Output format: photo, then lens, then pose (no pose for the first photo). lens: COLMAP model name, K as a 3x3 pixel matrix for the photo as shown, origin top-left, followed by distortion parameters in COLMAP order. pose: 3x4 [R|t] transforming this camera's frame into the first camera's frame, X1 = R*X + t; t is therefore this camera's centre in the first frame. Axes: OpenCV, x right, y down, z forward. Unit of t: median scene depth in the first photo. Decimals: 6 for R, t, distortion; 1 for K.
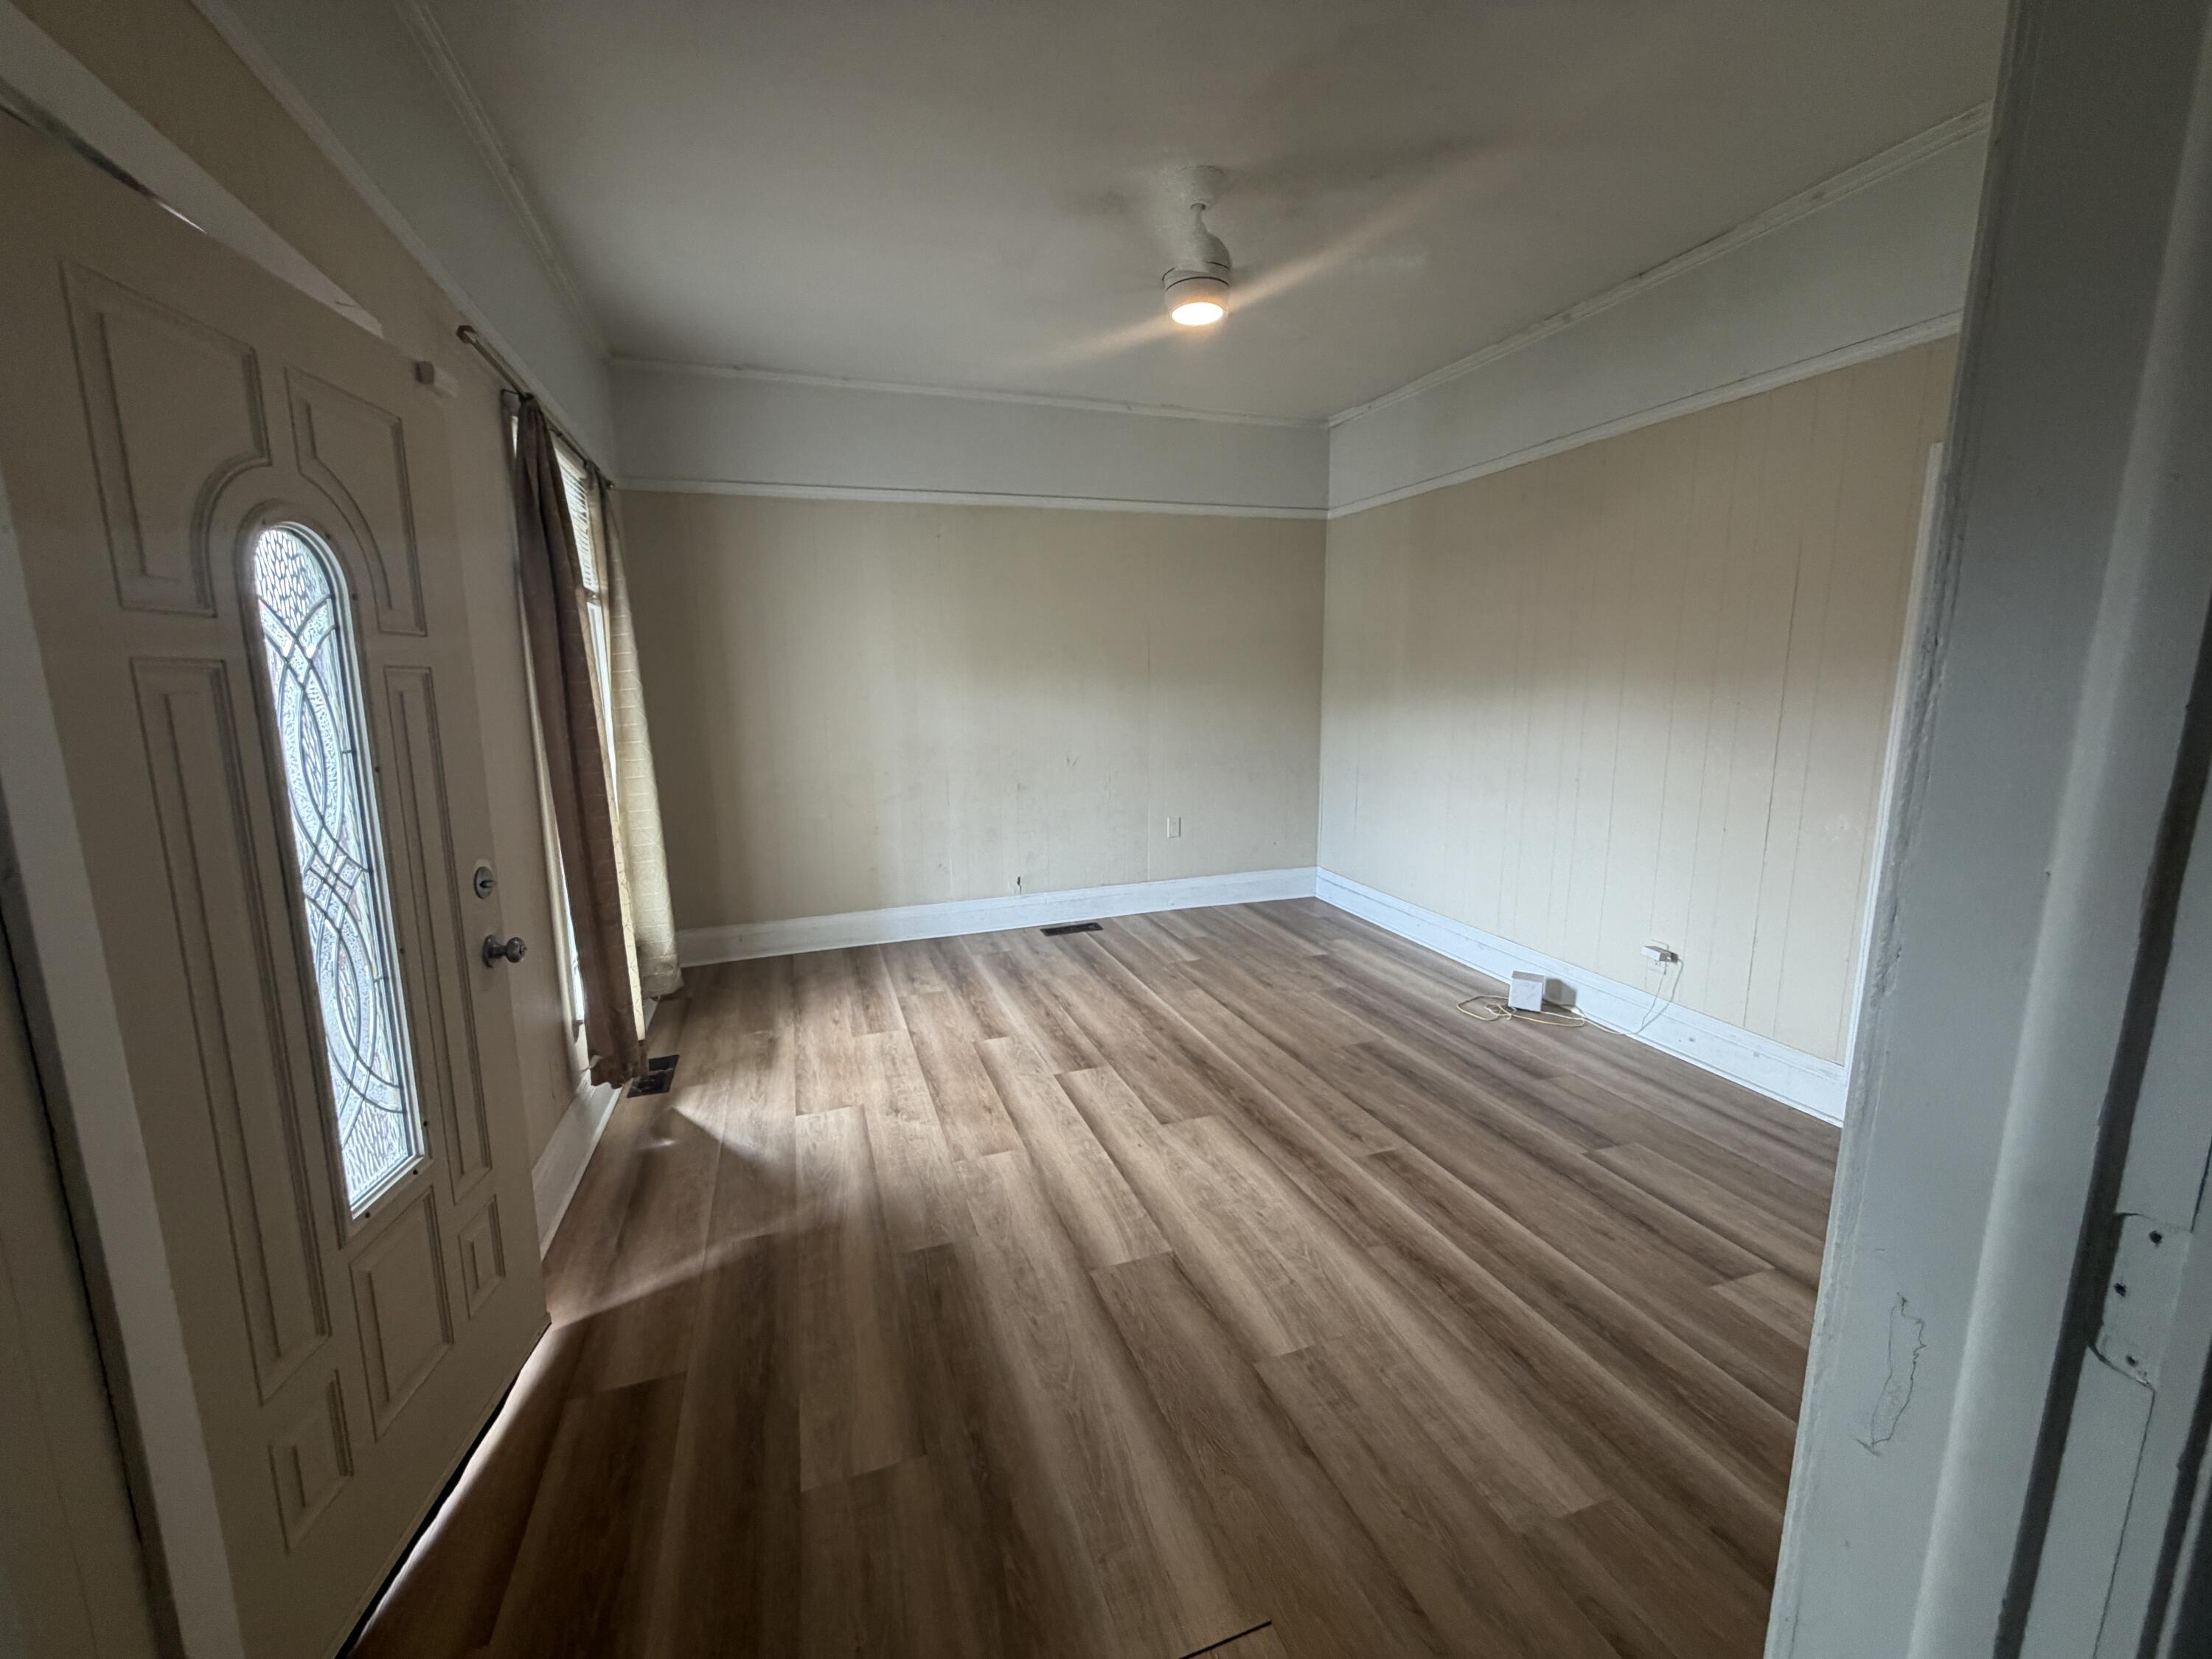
lens RADIAL K [[879.5, 0, 1106.0], [0, 879.5, 829.5], [0, 0, 1]] dist [0.000402, -0.000288]
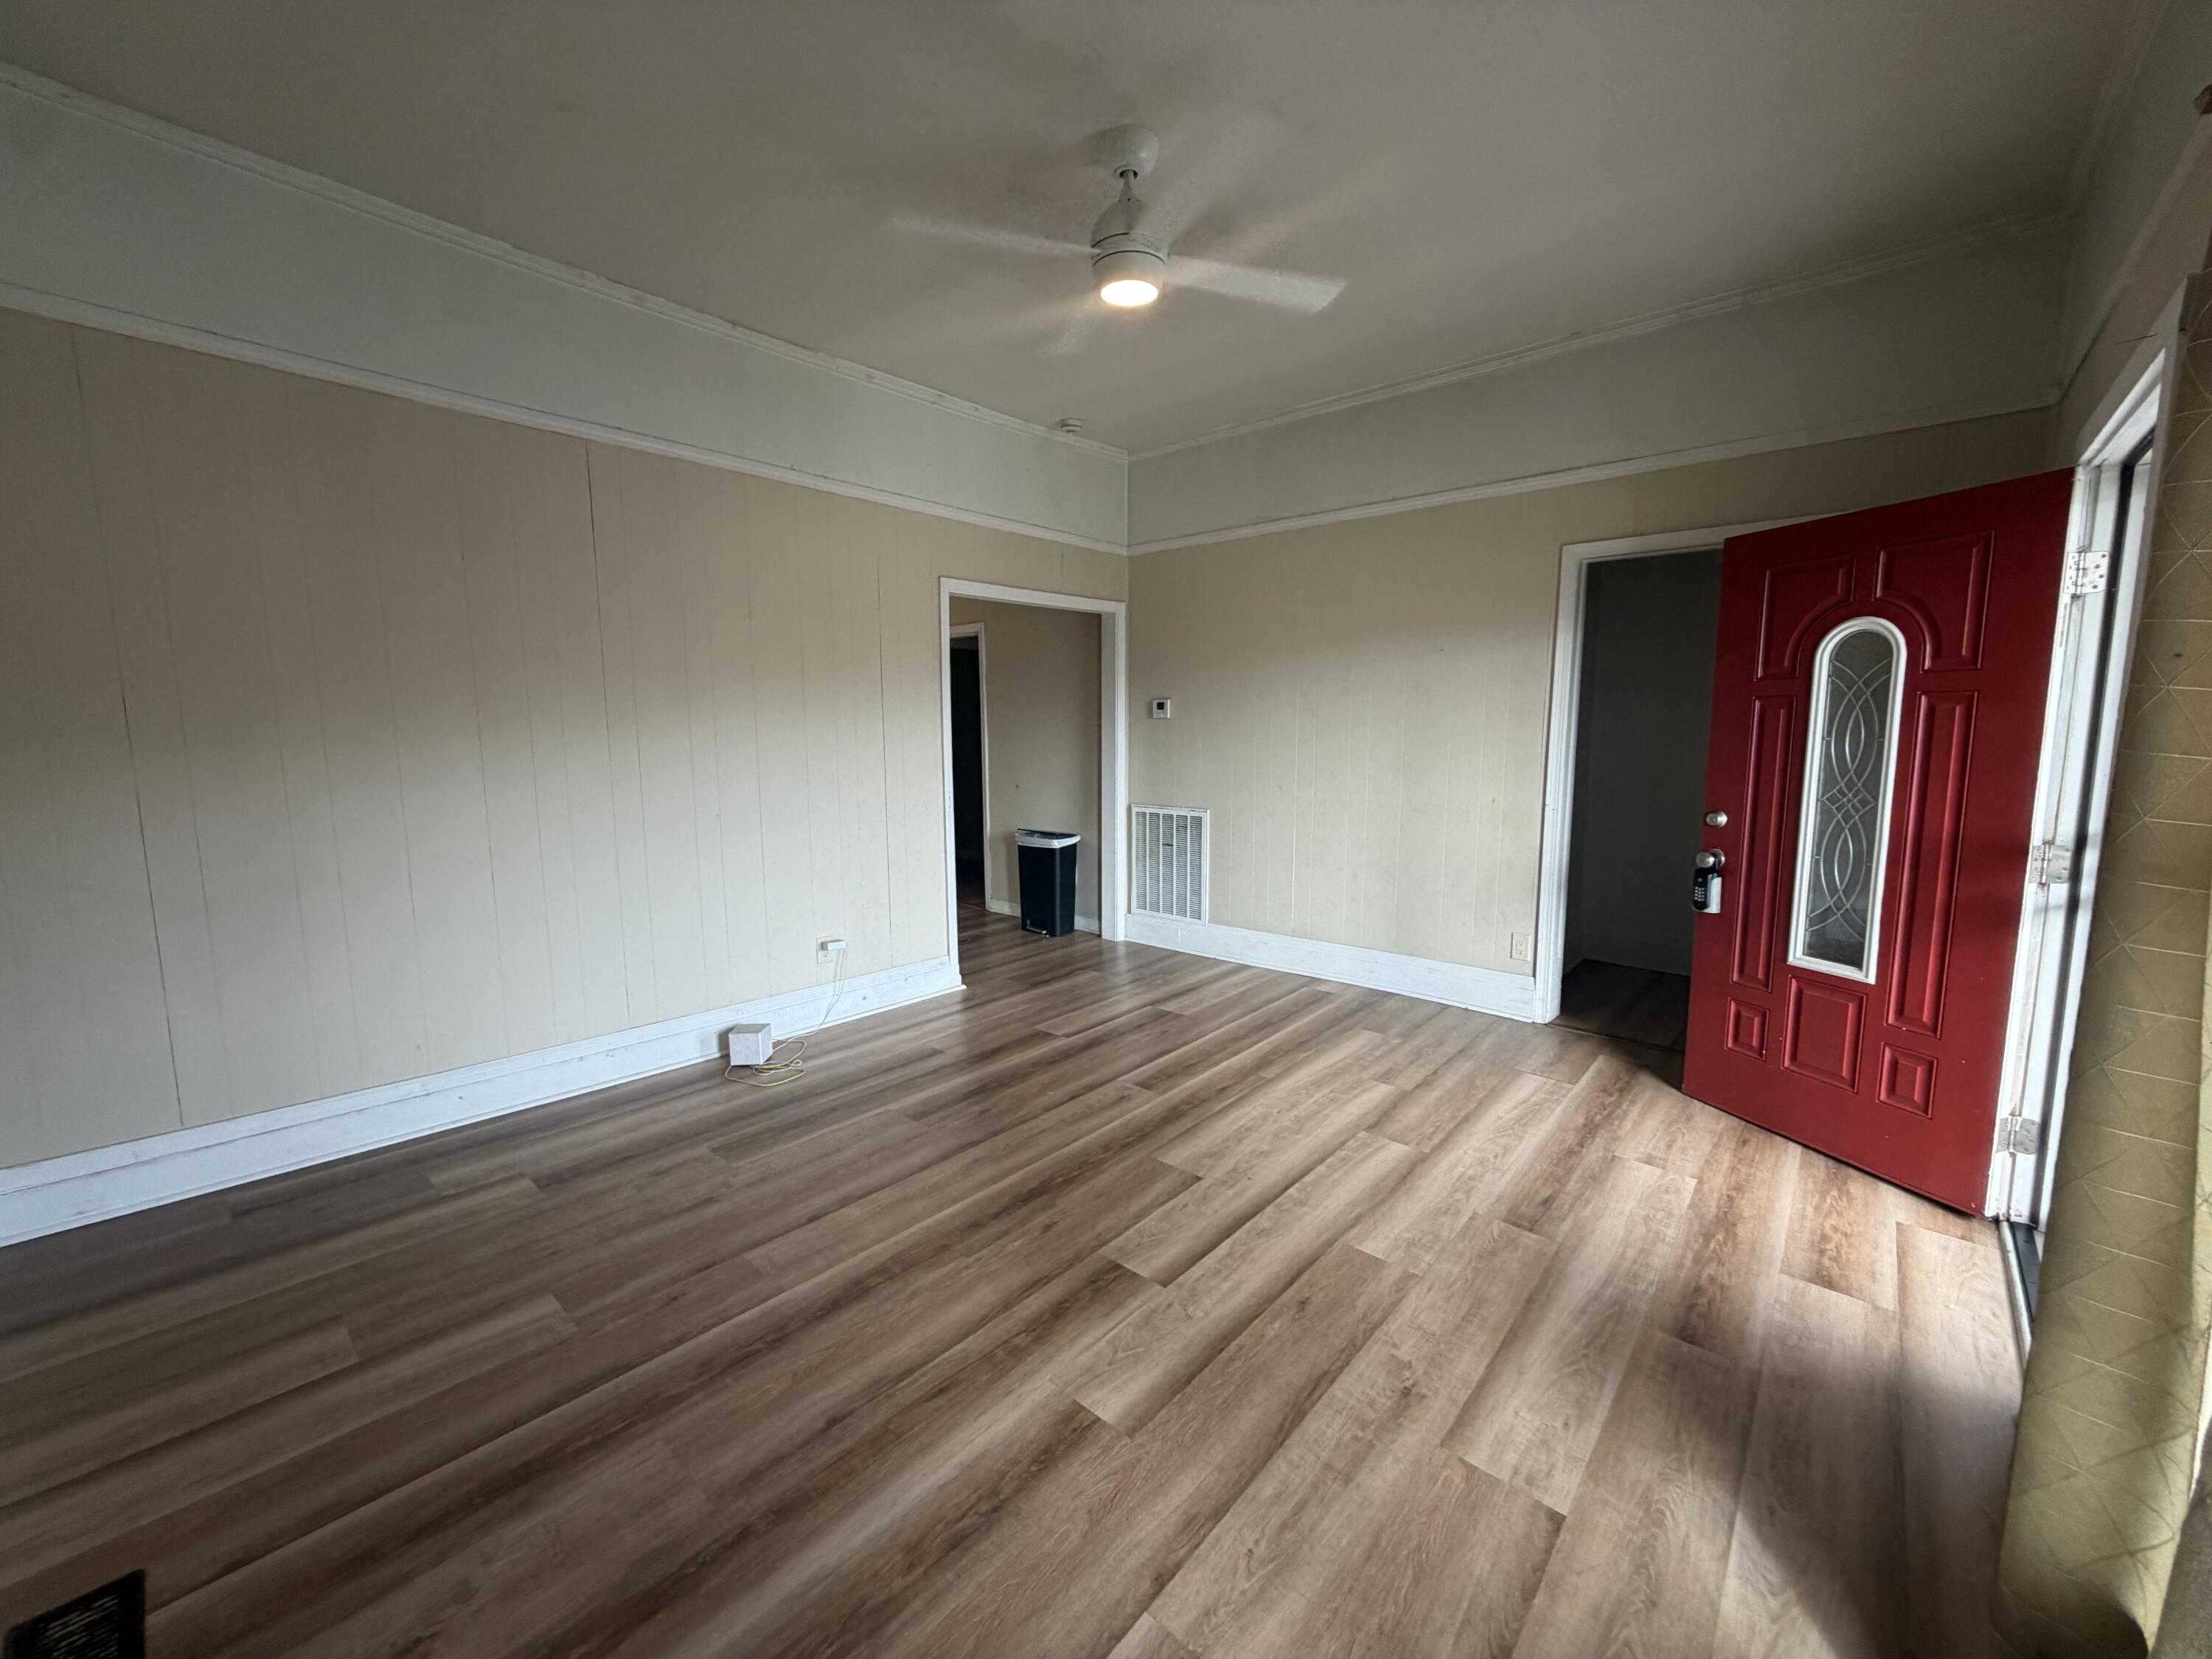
lens RADIAL K [[879.5, 0, 1106.0], [0, 879.5, 829.5], [0, 0, 1]] dist [0.000402, -0.000288]
pose [[-0.490475, -0.098474, 0.865874, -0.589345], [0.147844, 0.969789, 0.194039, -0.194661], [-0.858823, 0.223185, -0.461098, 1.295288]]
